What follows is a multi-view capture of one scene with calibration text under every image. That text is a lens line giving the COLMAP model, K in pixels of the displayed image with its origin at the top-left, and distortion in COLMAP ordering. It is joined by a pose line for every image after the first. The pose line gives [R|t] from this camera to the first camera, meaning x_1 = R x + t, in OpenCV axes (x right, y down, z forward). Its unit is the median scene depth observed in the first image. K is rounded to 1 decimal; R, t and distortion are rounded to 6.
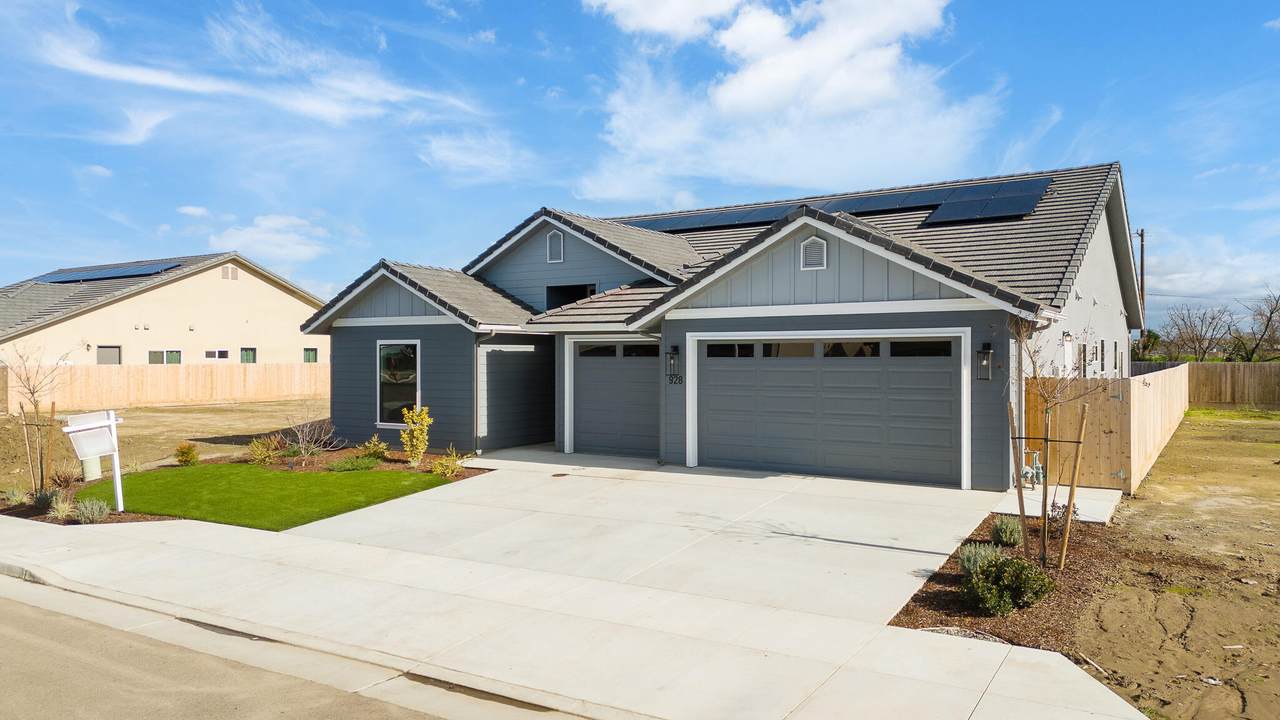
lens RADIAL K [[897.4, 0, 645.3], [0, 897.4, 362.3], [0, 0, 1]] dist [0.076082, -0.079108]
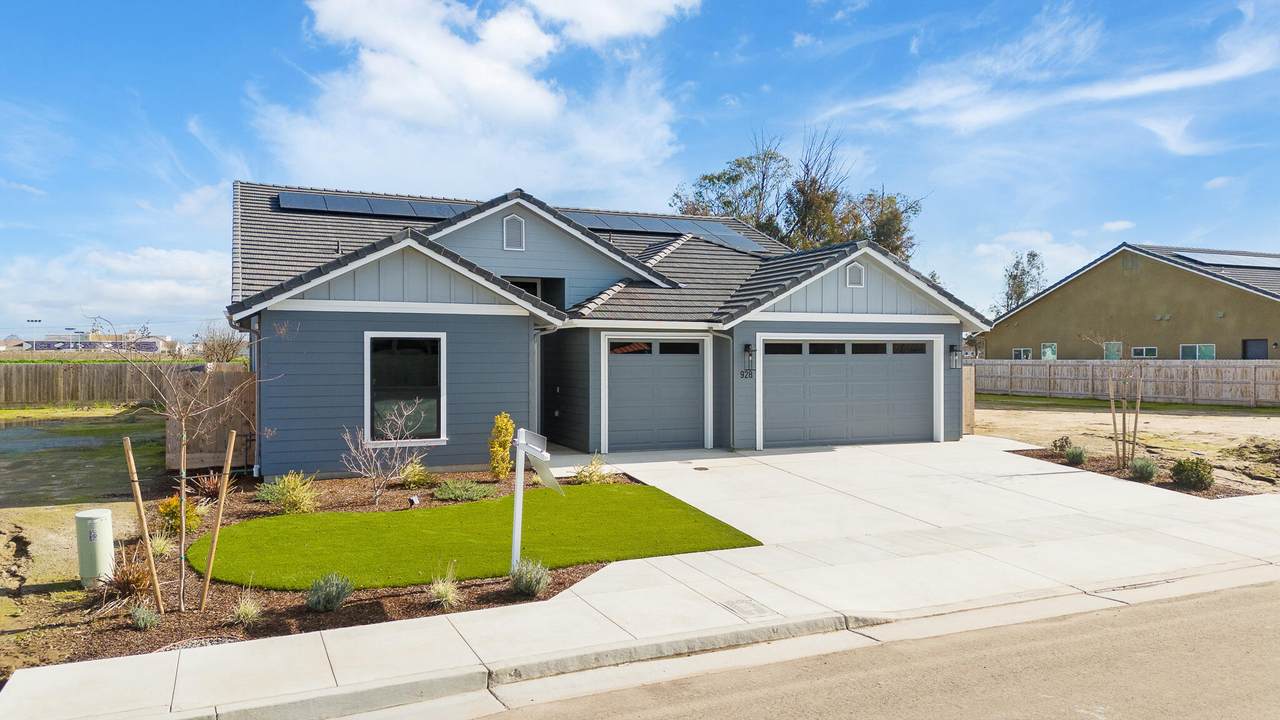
lens RADIAL K [[897.4, 0, 645.3], [0, 897.4, 362.3], [0, 0, 1]] dist [0.076082, -0.079108]
pose [[0.551688, -0.006364, 0.834026, -0.985334], [0.005781, 0.999976, 0.003806, -0.000628], [-0.834030, 0.002722, 0.551712, 0.486409]]
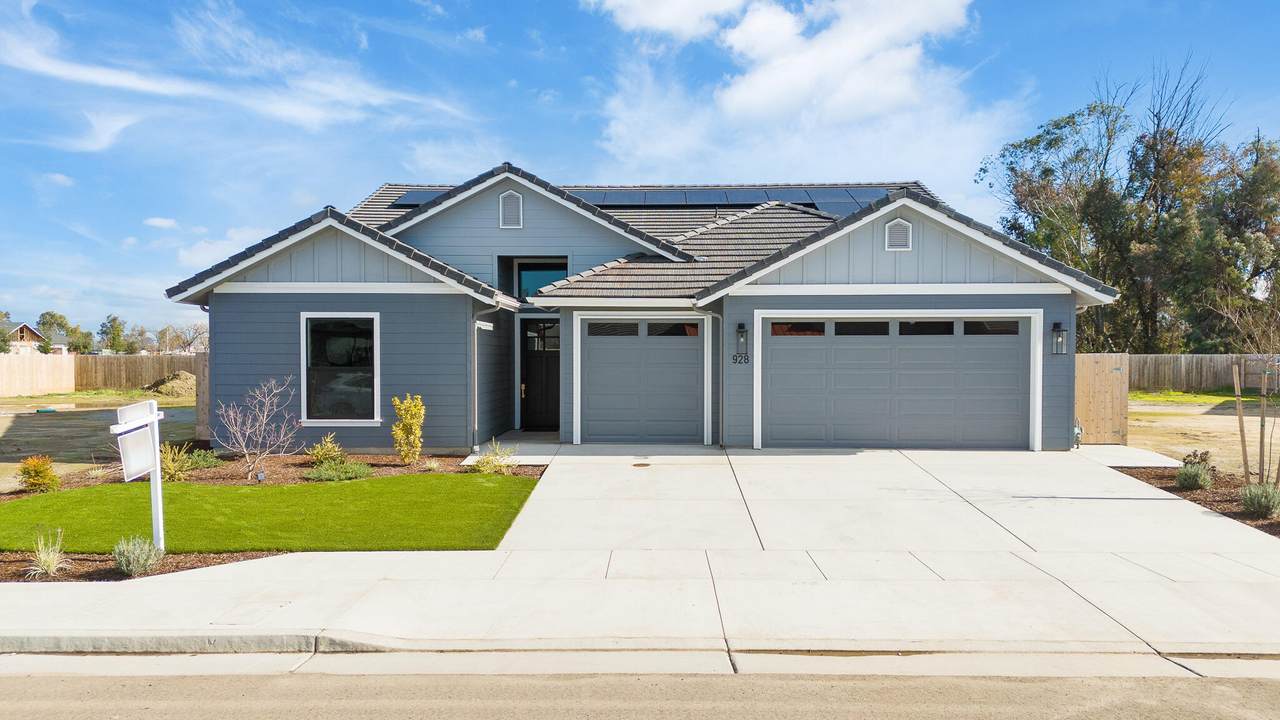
lens RADIAL K [[904.6, 0, 648.8], [0, 904.6, 380.9], [0, 0, 1]] dist [0.080337, -0.081585]
pose [[0.855589, -0.012190, 0.517511, -0.553548], [0.001940, 0.999791, 0.020343, 0.023175], [-0.517651, -0.016401, 0.855434, 0.226148]]
